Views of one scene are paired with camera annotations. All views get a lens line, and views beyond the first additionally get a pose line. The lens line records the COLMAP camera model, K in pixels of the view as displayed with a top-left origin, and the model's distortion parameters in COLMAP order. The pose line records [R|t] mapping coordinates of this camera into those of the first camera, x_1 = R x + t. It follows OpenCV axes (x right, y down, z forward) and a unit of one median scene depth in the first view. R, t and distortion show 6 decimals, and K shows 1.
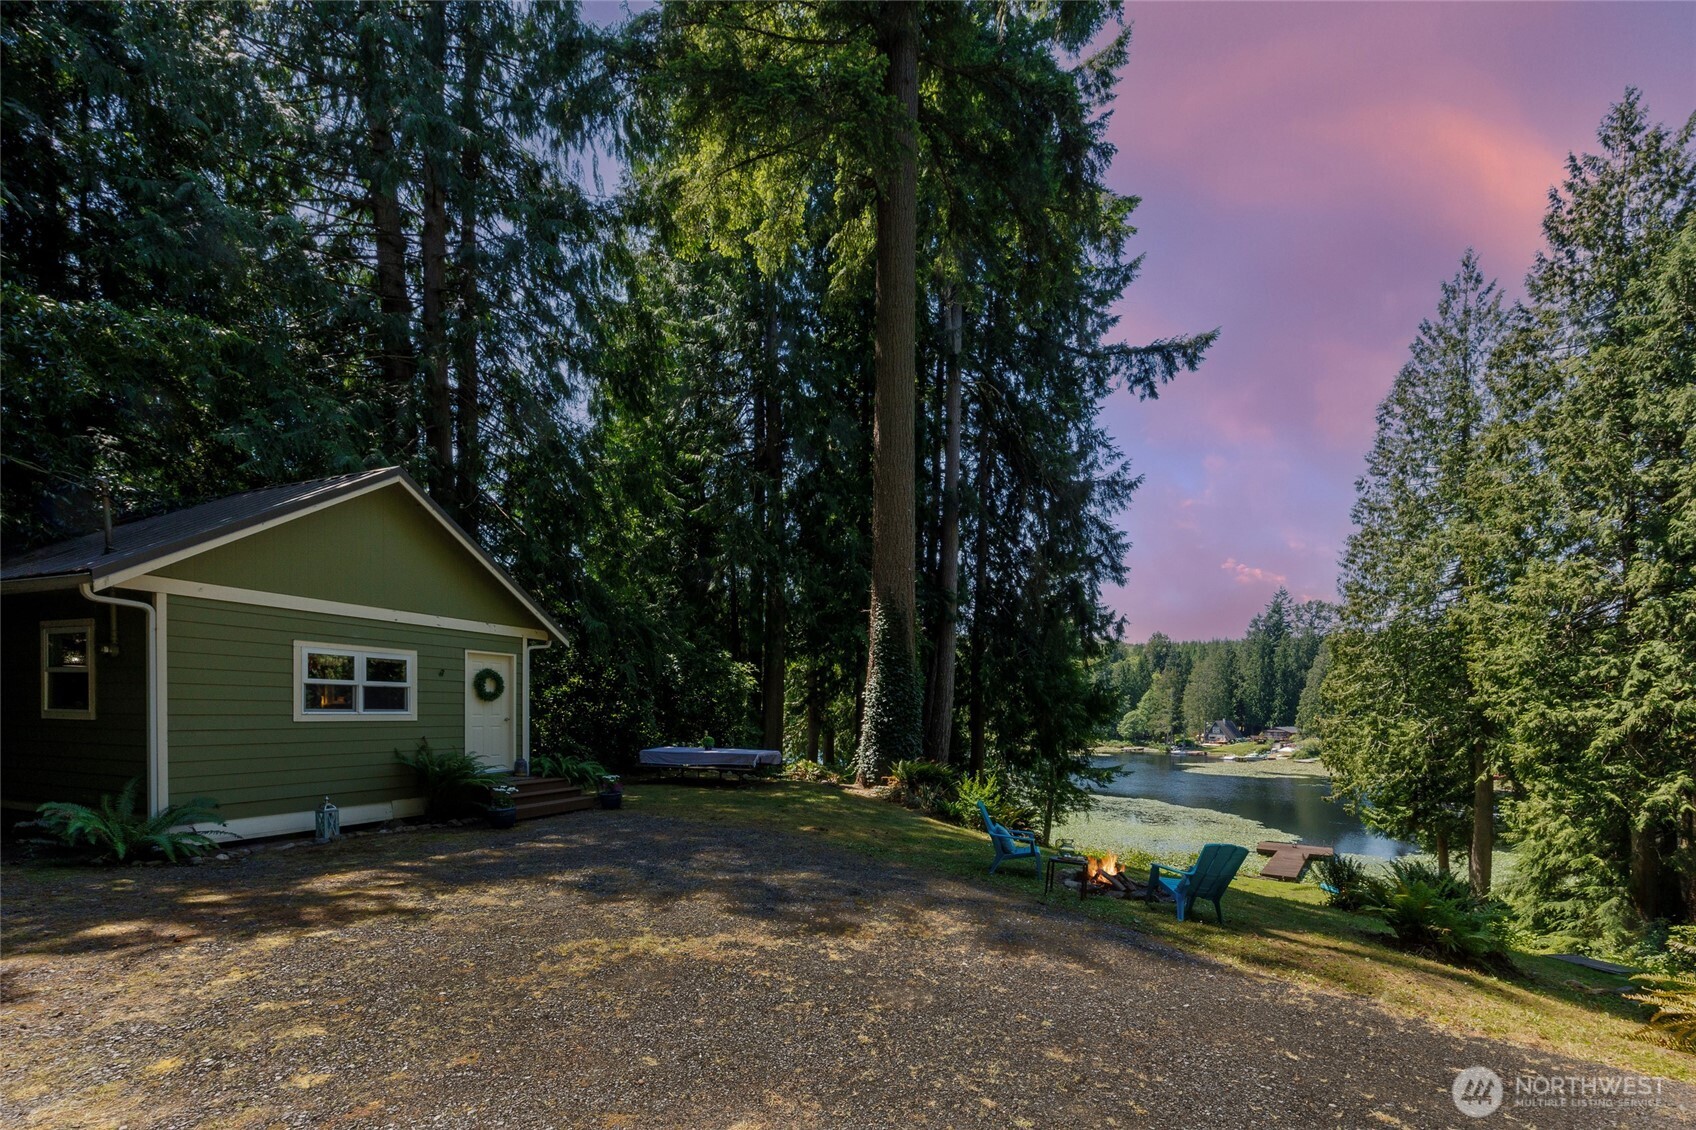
lens RADIAL K [[677.5, 0, 819.5], [0, 677.5, 726.0], [0, 0, 1]] dist [0.000610, -0.000039]
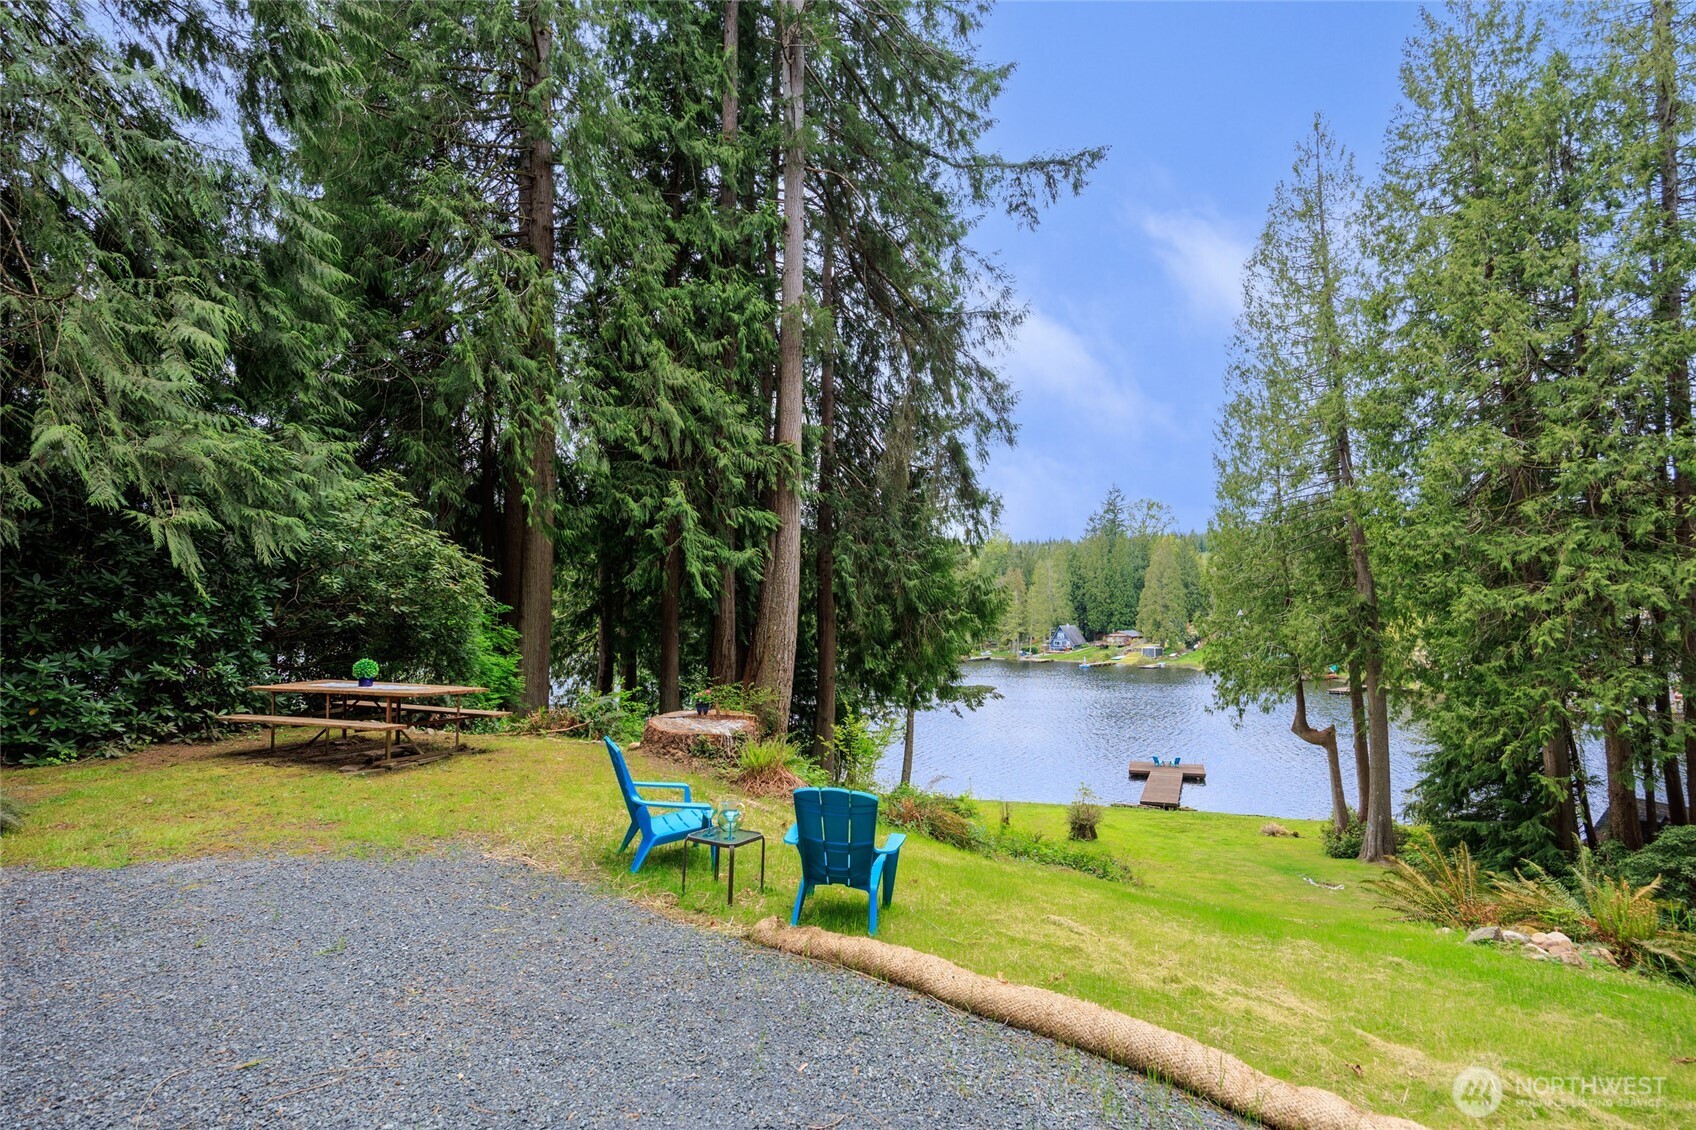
lens RADIAL K [[812.4, 0, 845.1], [0, 812.4, 565.6], [0, 0, 1]] dist [-0.016933, 0.001742]
pose [[0.961125, 0.005366, 0.276061, 0.018830], [0.019110, 0.996121, -0.085897, 0.002086], [-0.275451, 0.087833, 0.957294, 0.266502]]
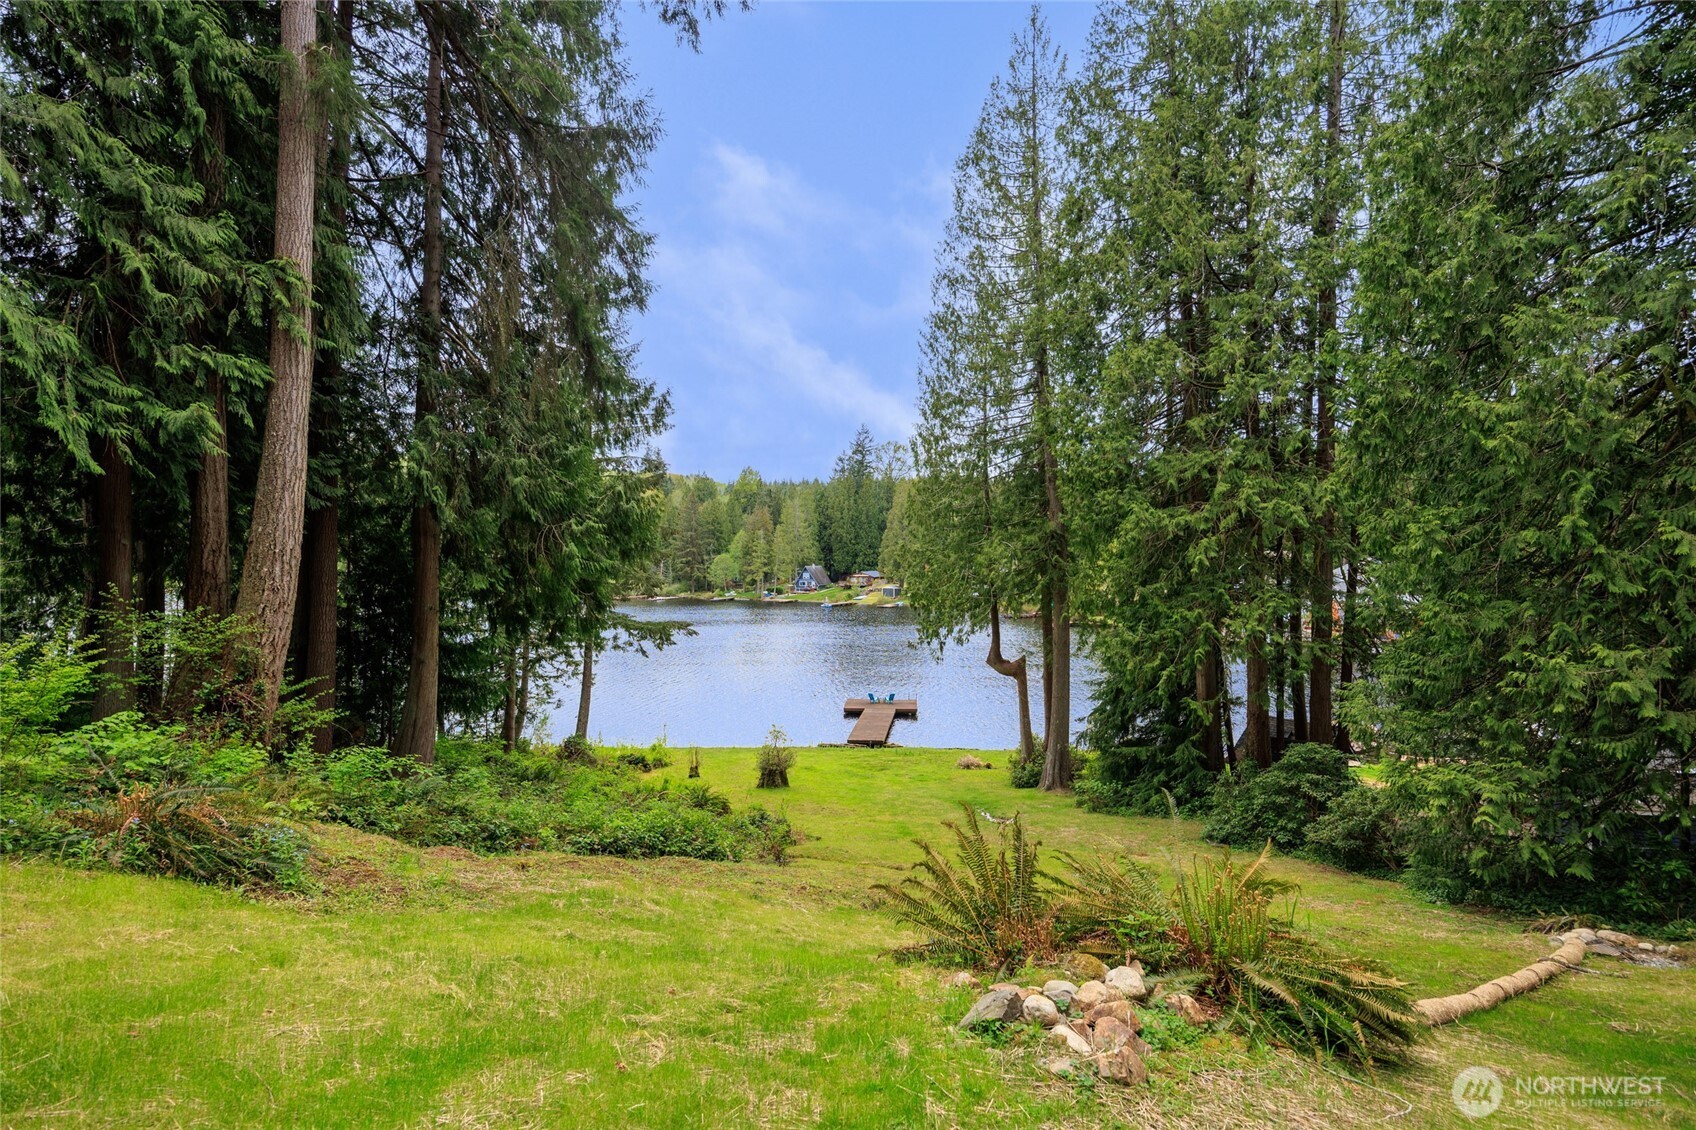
lens RADIAL K [[834.8, 0, 846.2], [0, 834.8, 567.0], [0, 0, 1]] dist [-0.017657, 0.002603]
pose [[0.839496, -0.009204, 0.543288, 0.285577], [0.016237, 0.999835, -0.008152, 0.042892], [-0.543124, 0.015665, 0.839507, 0.412953]]
